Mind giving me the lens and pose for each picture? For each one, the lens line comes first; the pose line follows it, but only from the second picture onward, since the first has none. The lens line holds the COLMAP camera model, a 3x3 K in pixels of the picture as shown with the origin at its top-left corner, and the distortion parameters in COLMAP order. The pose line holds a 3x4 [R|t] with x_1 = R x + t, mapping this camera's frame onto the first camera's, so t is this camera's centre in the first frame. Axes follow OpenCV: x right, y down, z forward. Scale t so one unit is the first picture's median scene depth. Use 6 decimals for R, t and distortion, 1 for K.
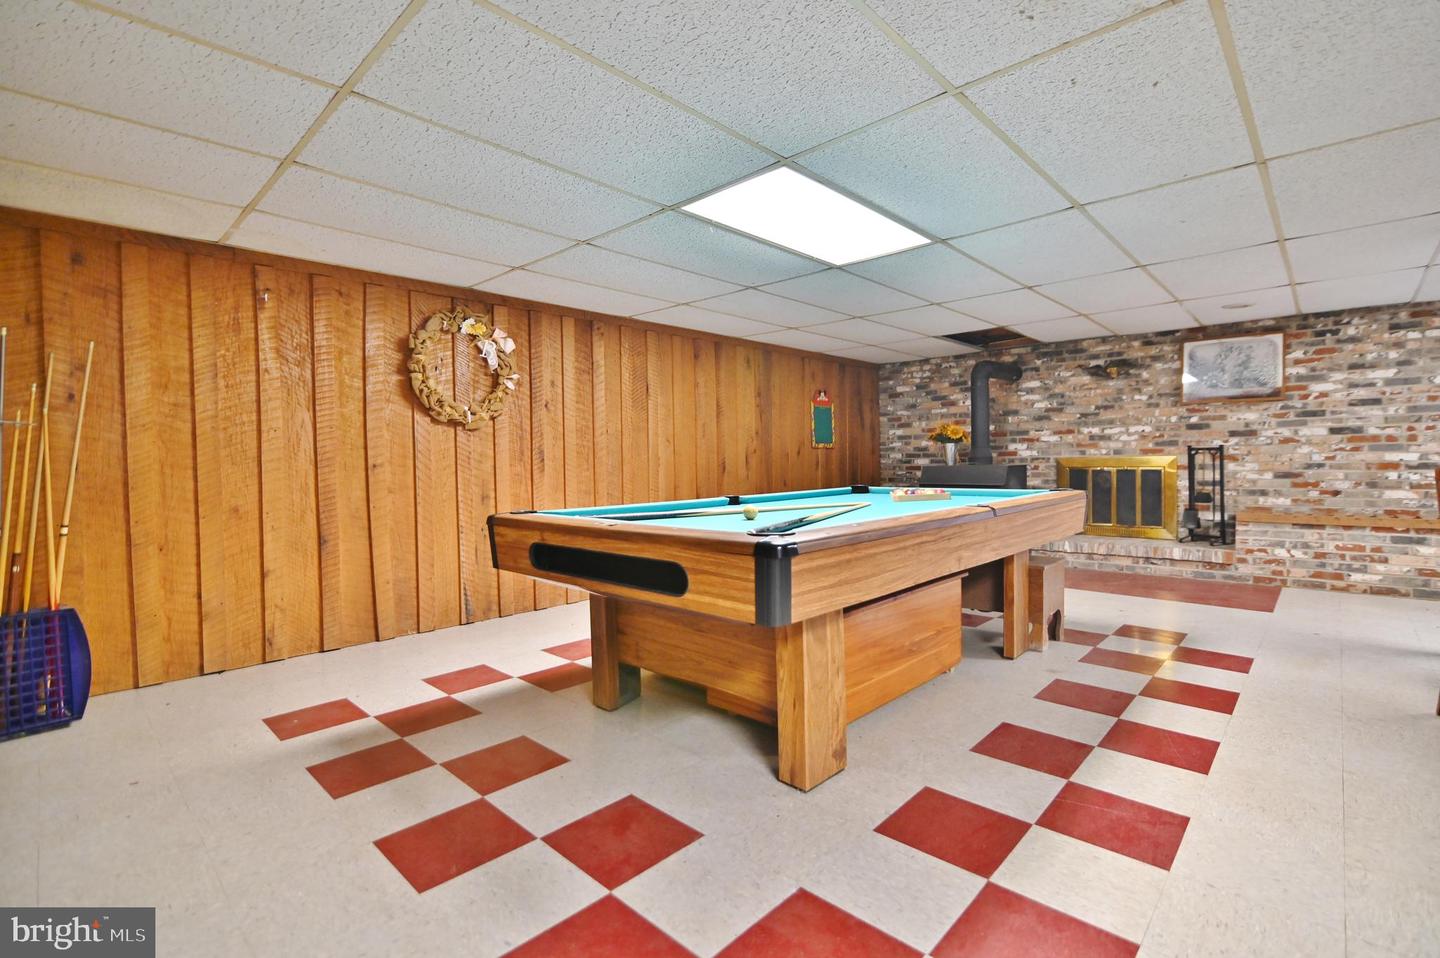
lens RADIAL K [[656.2, 0, 716.8], [0, 656.2, 476.8], [0, 0, 1]] dist [-0.022438, 0.001823]
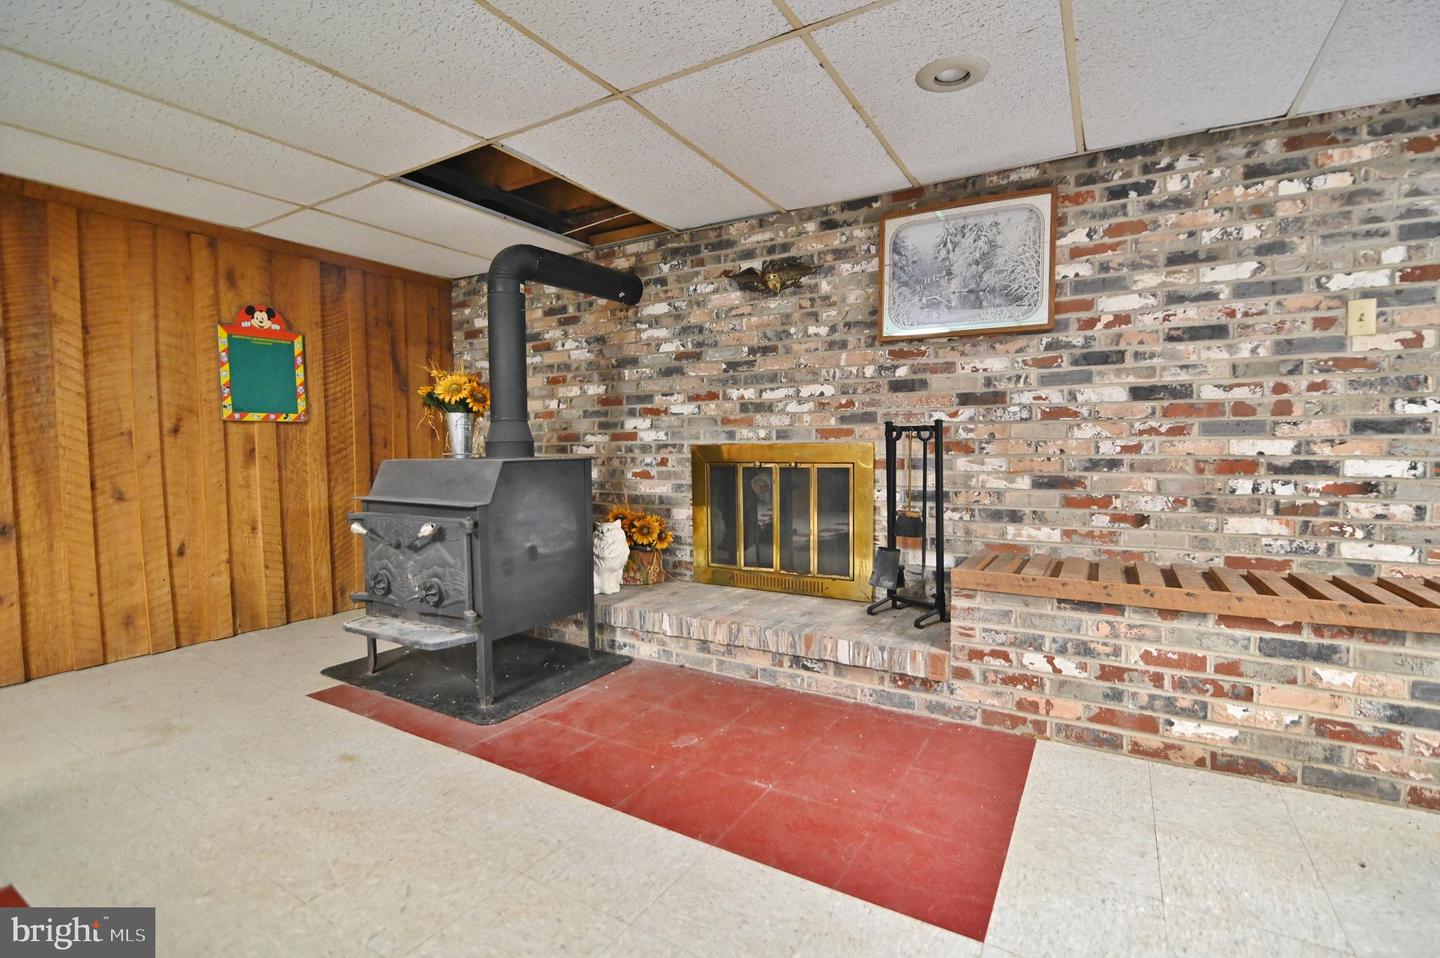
lens RADIAL K [[656.2, 0, 723.4], [0, 656.2, 480.7], [0, 0, 1]] dist [-0.022438, 0.001823]
pose [[0.974468, -0.004371, 0.224484, 0.528183], [-0.001967, 0.999606, 0.028005, -0.017715], [-0.224518, -0.027732, 0.974075, 0.574976]]
